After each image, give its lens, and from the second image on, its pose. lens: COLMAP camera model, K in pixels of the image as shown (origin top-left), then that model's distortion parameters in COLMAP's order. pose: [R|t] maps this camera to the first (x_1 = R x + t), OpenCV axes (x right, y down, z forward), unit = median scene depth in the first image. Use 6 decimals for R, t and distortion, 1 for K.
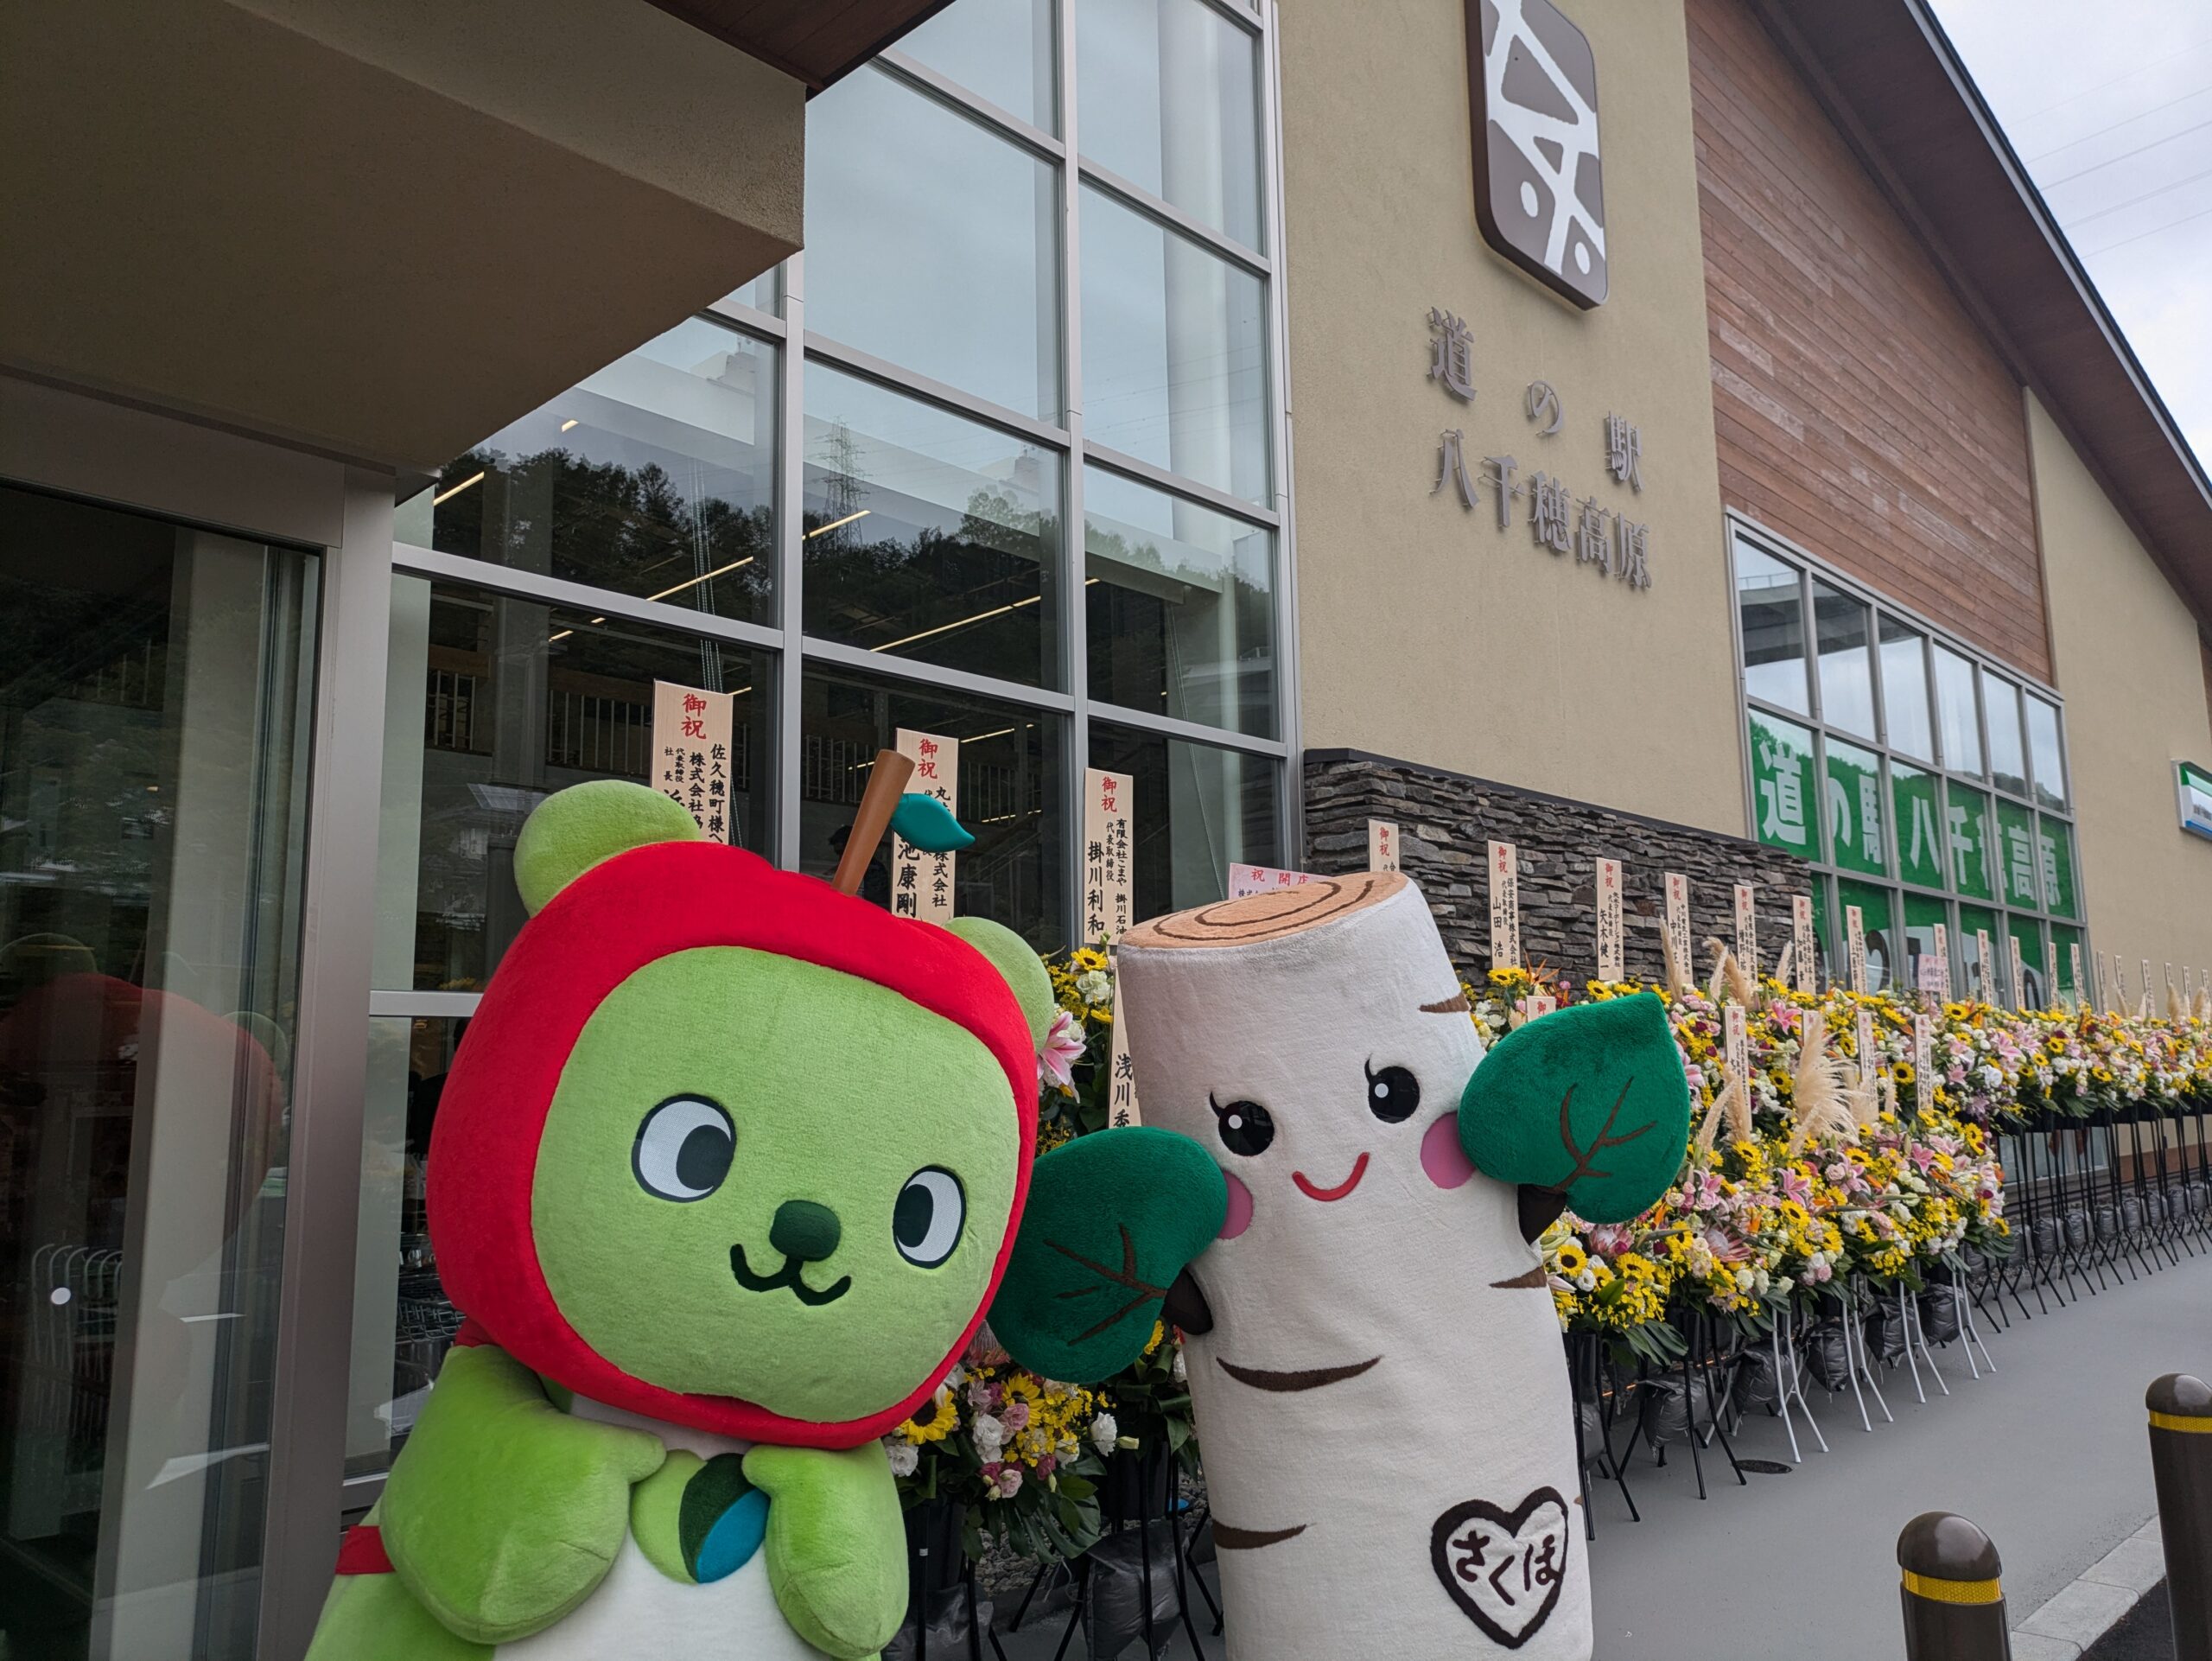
lens RADIAL K [[1623.5, 0, 1106.0], [0, 1623.5, 830.5], [0, 0, 1]] dist [0.007213, 0.002622]
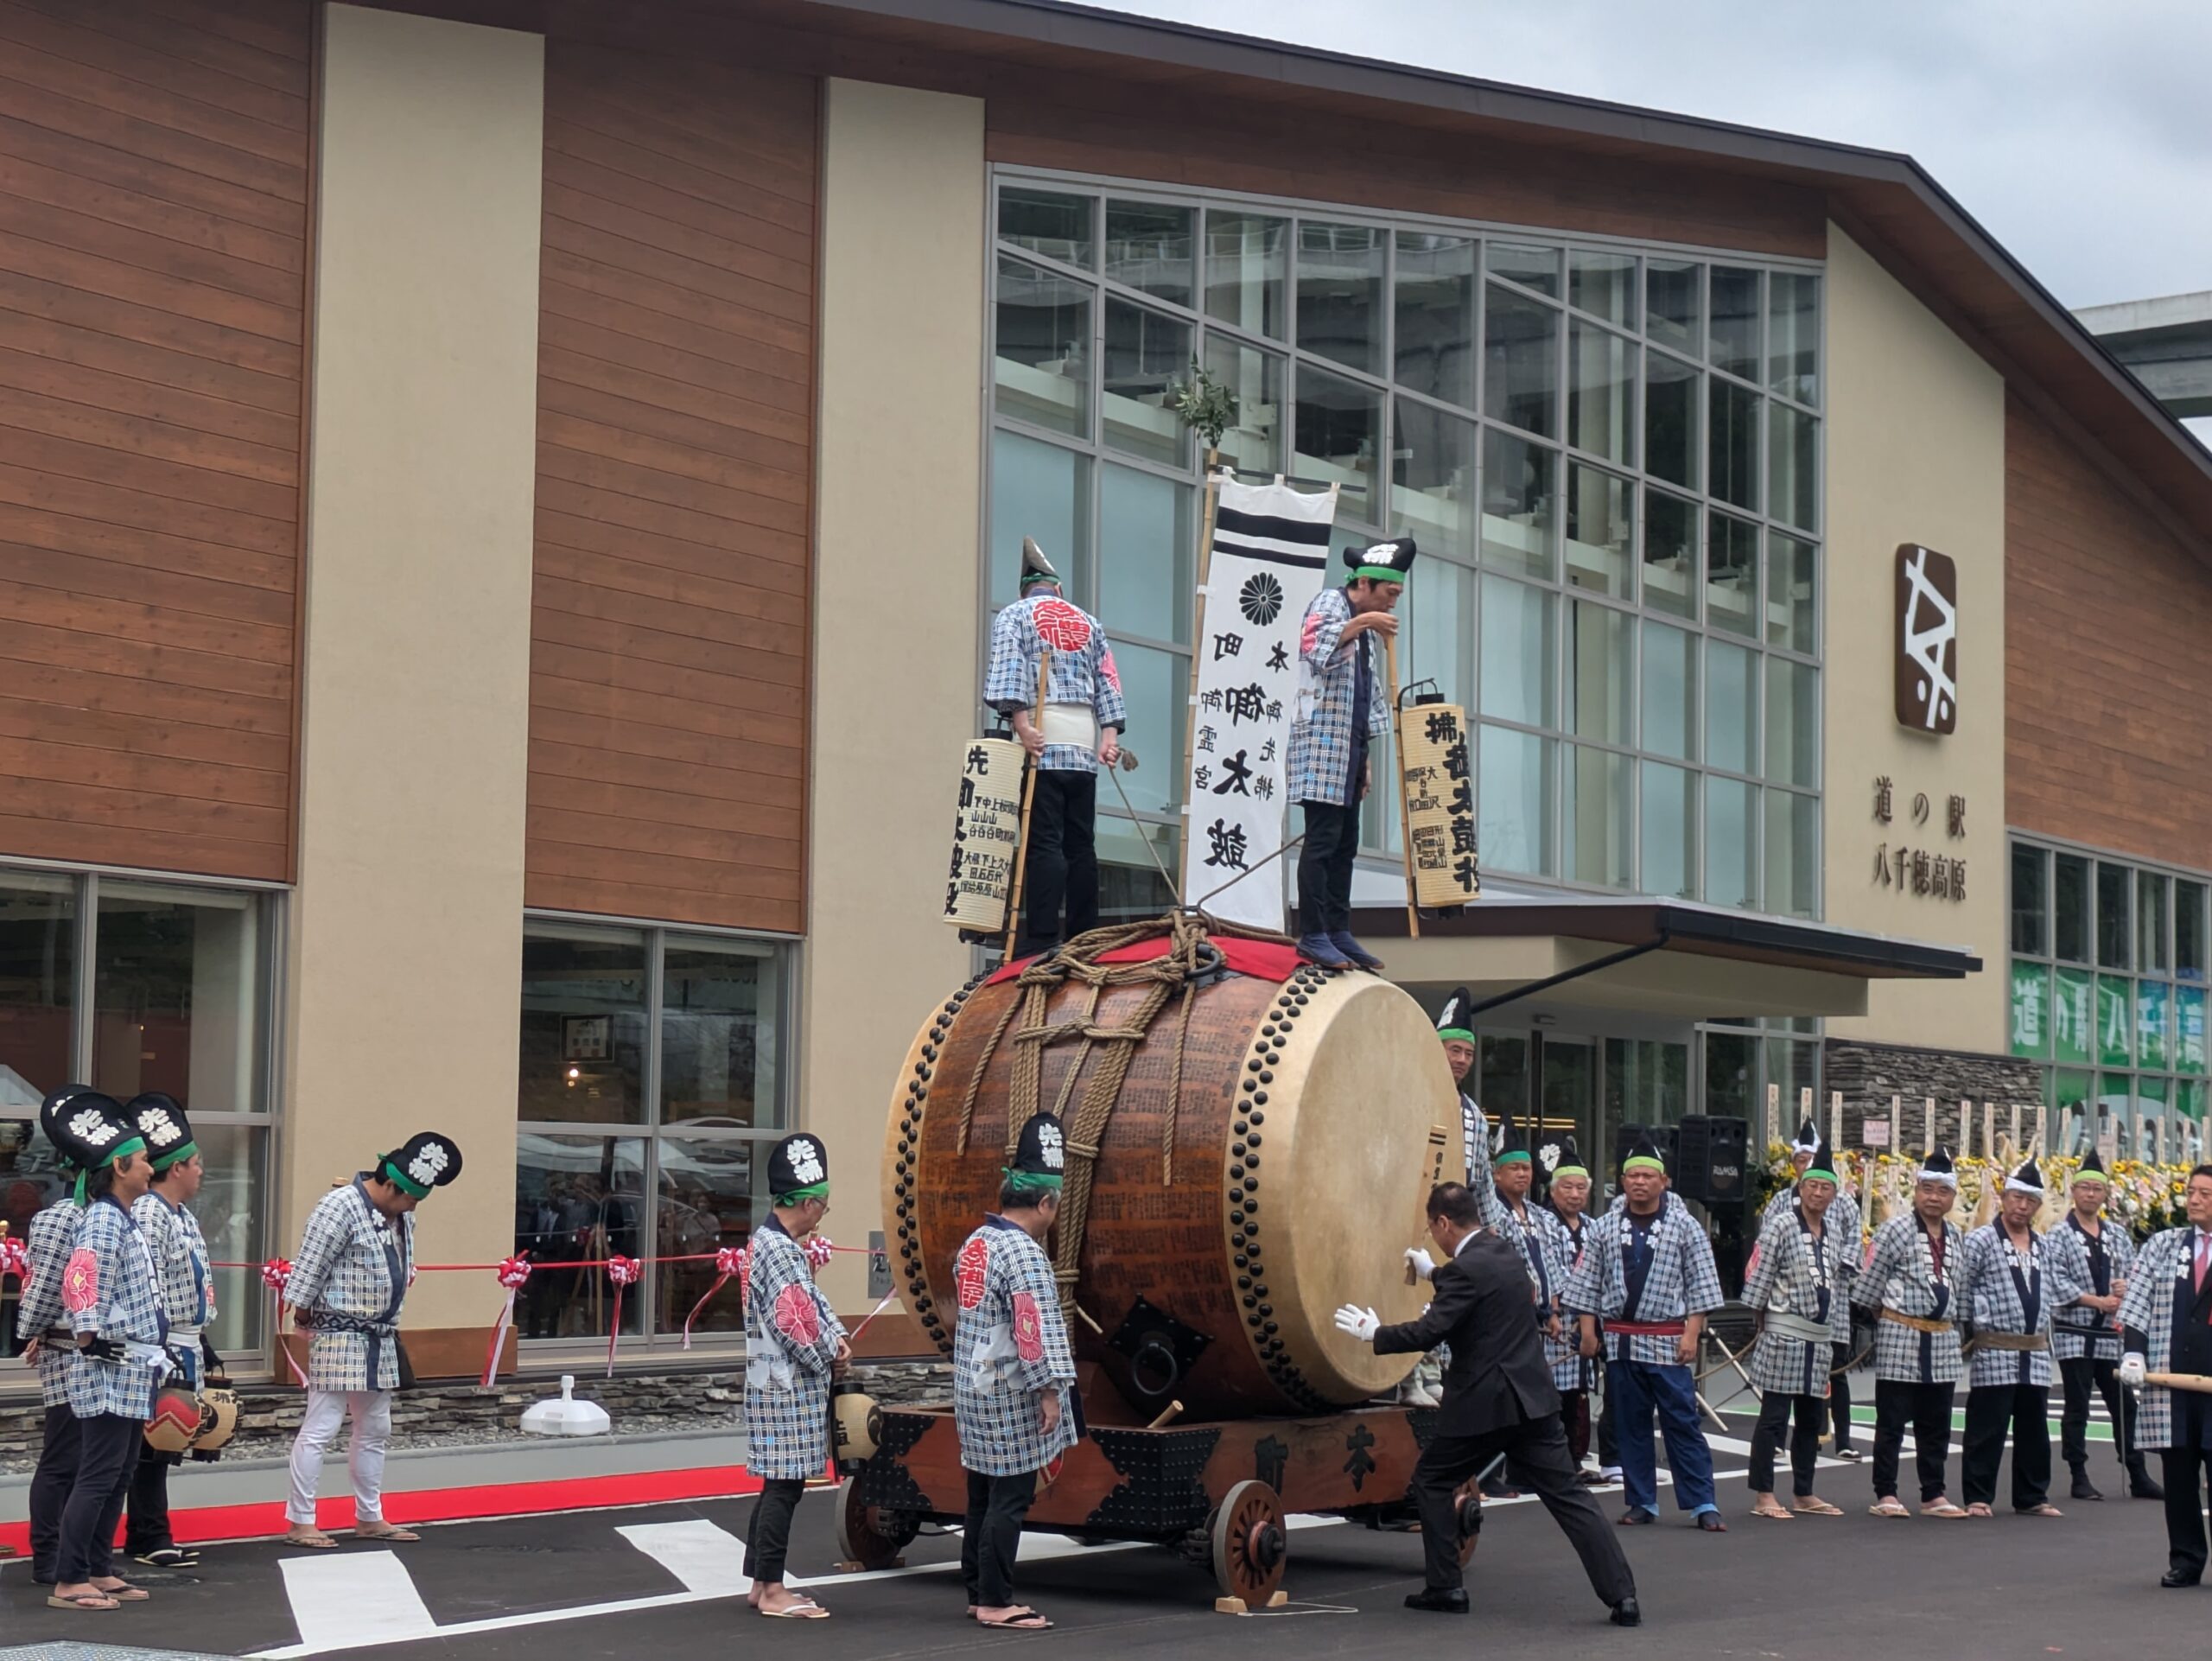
lens RADIAL K [[4326.5, 0, 1106.0], [0, 4326.5, 830.5], [0, 0, 1]] dist [0.041337, -0.211223]
pose [[0.975369, 0.046916, 0.215534, -1.243403], [-0.061901, 0.996073, 0.063306, -0.381759], [-0.211718, -0.075089, 0.974442, -2.620058]]
